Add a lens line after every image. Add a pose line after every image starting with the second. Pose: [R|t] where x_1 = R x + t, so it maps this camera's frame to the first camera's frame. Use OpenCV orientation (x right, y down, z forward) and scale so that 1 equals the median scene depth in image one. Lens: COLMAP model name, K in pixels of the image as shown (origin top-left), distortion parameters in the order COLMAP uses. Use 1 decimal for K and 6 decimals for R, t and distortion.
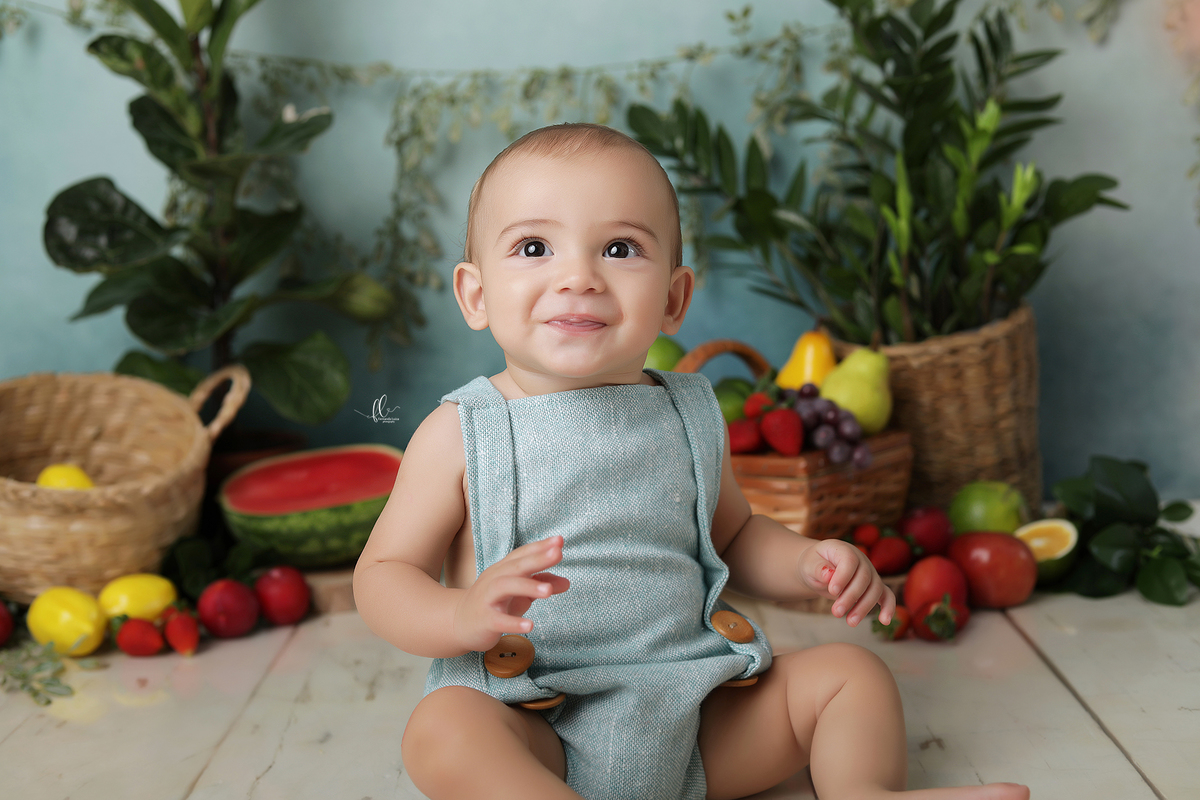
lens RADIAL K [[1772.9, 0, 603.7], [0, 1772.9, 405.3], [0, 0, 1]] dist [-0.121660, -0.035669]
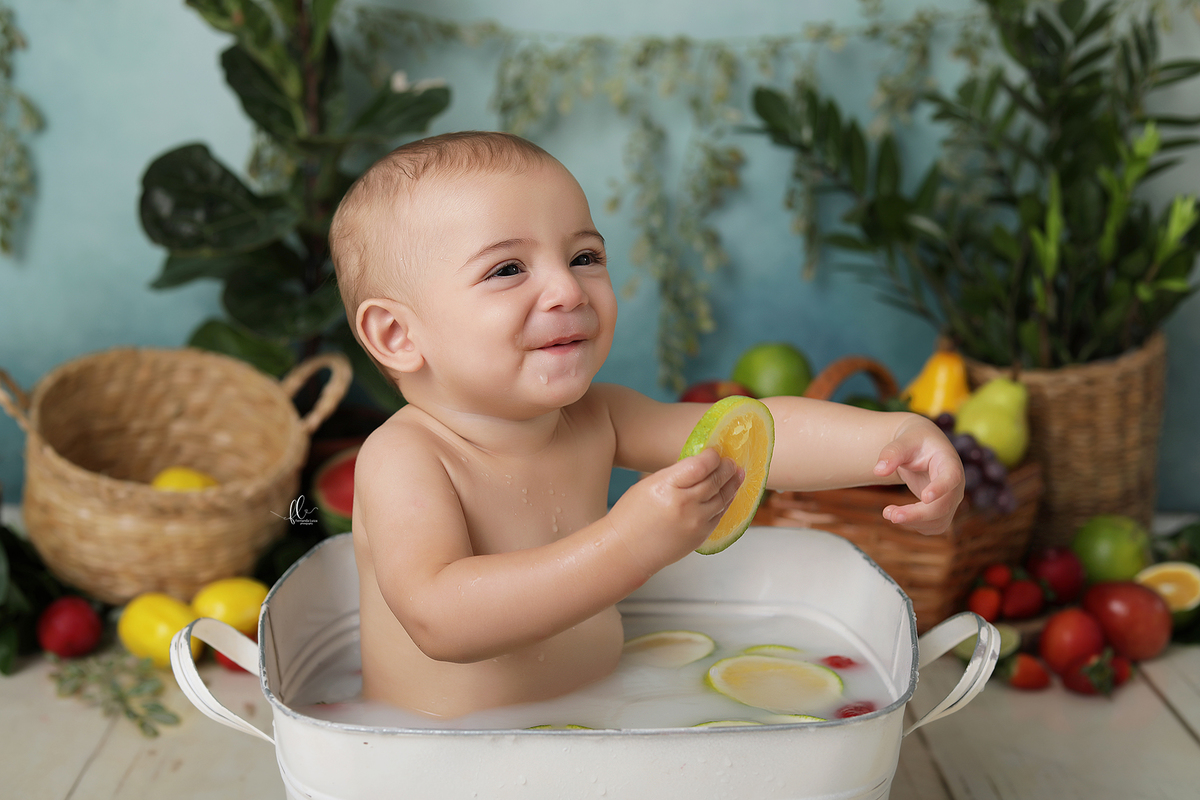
lens RADIAL K [[1772.9, 0, 603.7], [0, 1772.9, 405.3], [0, 0, 1]] dist [-0.121660, -0.035669]
pose [[0.997973, 0.051751, 0.037042, -0.100072], [-0.054811, 0.994699, 0.087004, -0.085563], [-0.032343, -0.088858, 0.995519, 0.052838]]
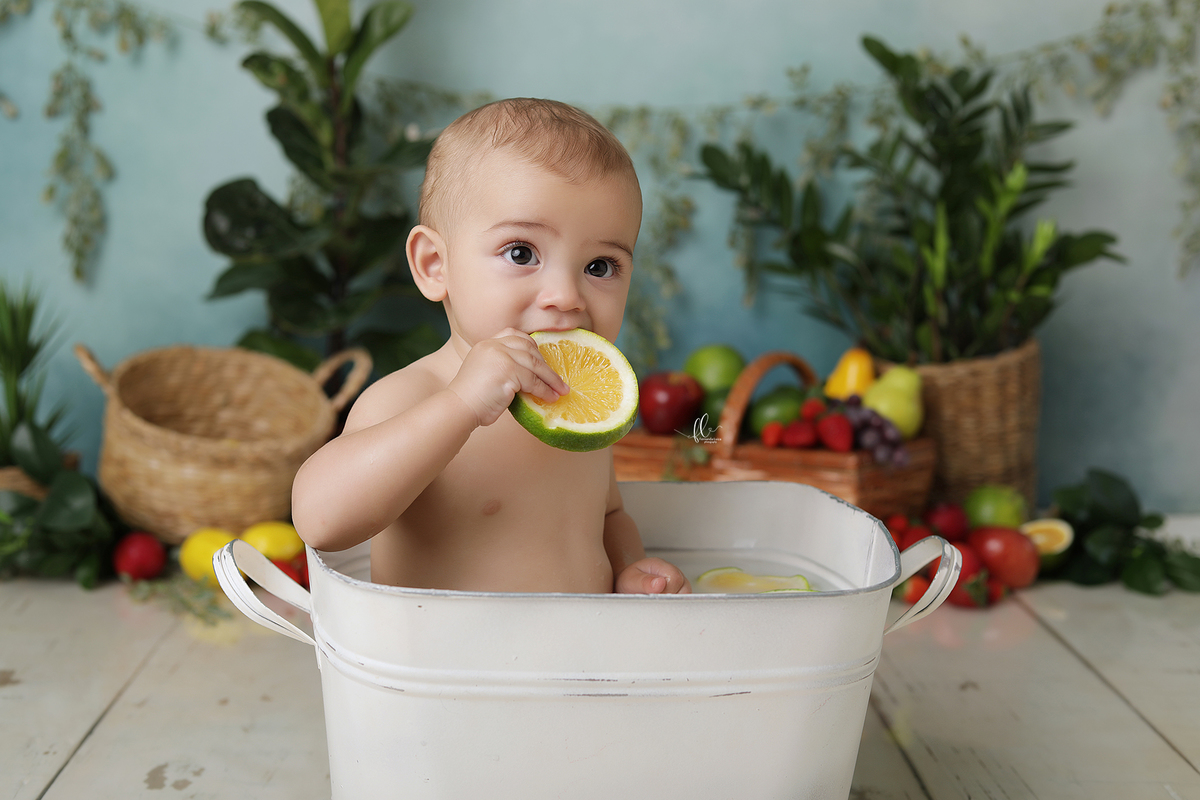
lens RADIAL K [[1772.9, 0, 603.7], [0, 1772.9, 405.3], [0, 0, 1]] dist [-0.121660, -0.035669]
pose [[0.997256, 0.059720, 0.043742, -0.097697], [-0.059503, 0.998209, -0.006262, 0.012406], [-0.044037, 0.003642, 0.999023, -0.164094]]
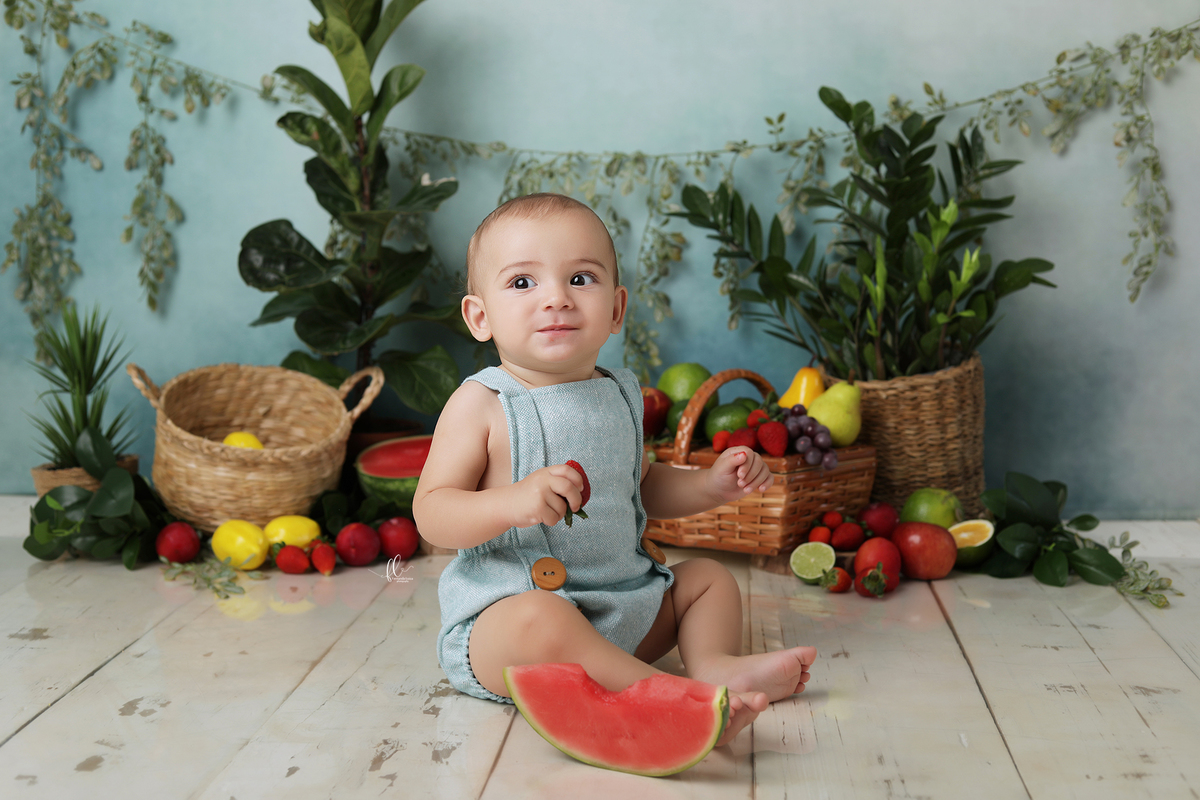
lens RADIAL K [[1737.3, 0, 601.2], [0, 1737.3, 417.4], [0, 0, 1]] dist [-0.108244, -0.071520]
pose [[0.995872, 0.061132, -0.067101, 0.053386], [-0.061864, 0.998045, -0.008890, 0.017098], [0.066427, 0.013005, 0.997707, -0.301130]]
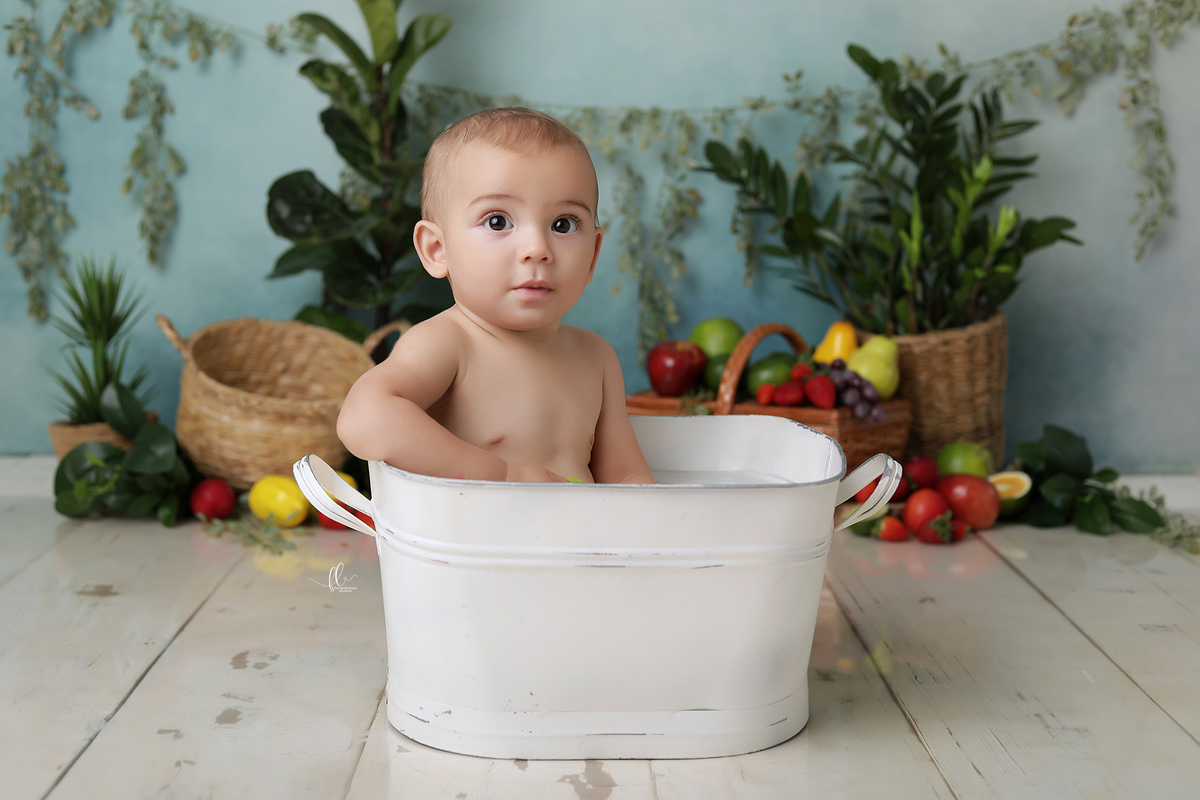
lens RADIAL K [[1750.6, 0, 600.5], [0, 1750.6, 411.9], [0, 0, 1]] dist [-0.127274, 0.010675]
pose [[0.997850, 0.060366, 0.025541, -0.091638], [-0.060272, 0.998172, -0.004433, 0.042665], [-0.025762, 0.002884, 0.999664, -0.305542]]
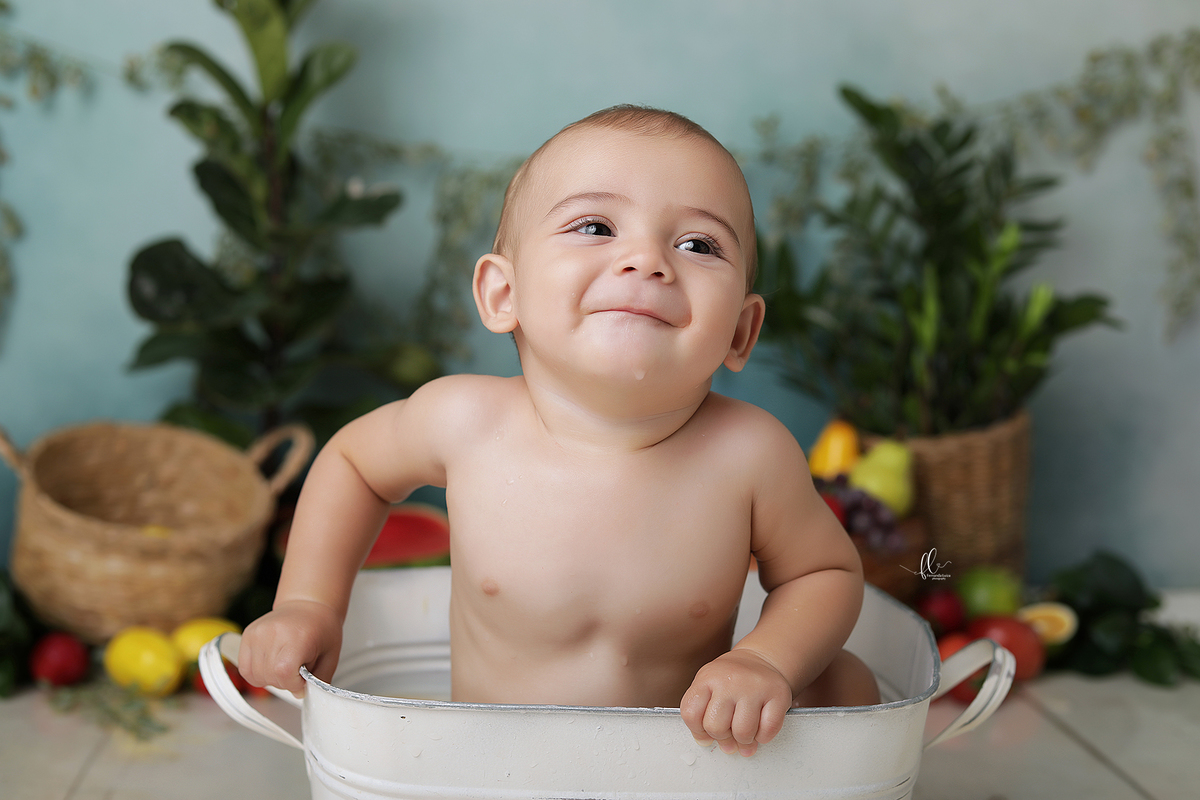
lens RADIAL K [[1791.5, 0, 599.1], [0, 1791.5, 404.6], [0, 0, 1]] dist [-0.127820, -0.025951]
pose [[0.993218, 0.056195, 0.101783, -0.140342], [-0.052619, 0.997911, -0.037483, -0.004068], [-0.103677, 0.031873, 0.994100, -0.076786]]
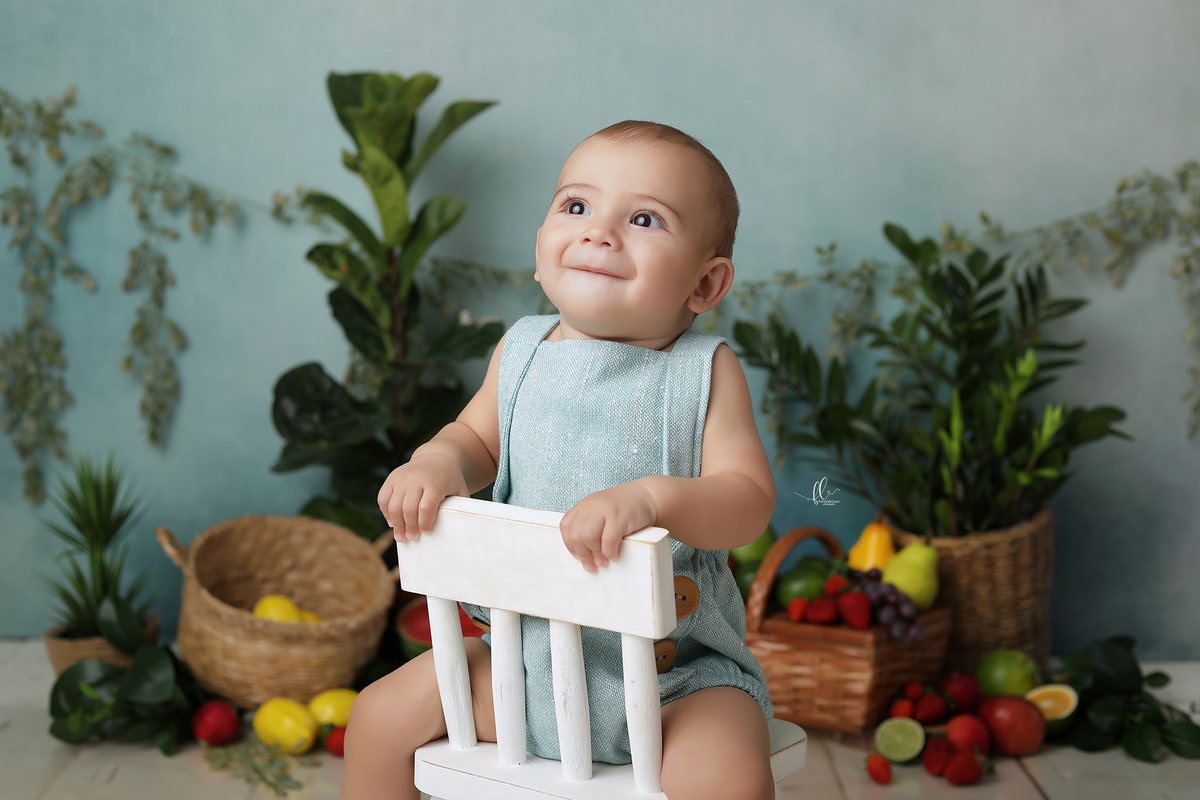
lens RADIAL K [[1809.7, 0, 592.6], [0, 1809.7, 397.7], [0, 0, 1]] dist [-0.115028, -0.080367]
pose [[0.998208, 0.059595, 0.005351, -0.096177], [-0.059454, 0.997953, -0.023551, -0.088180], [-0.006744, 0.023191, 0.999708, -0.282777]]
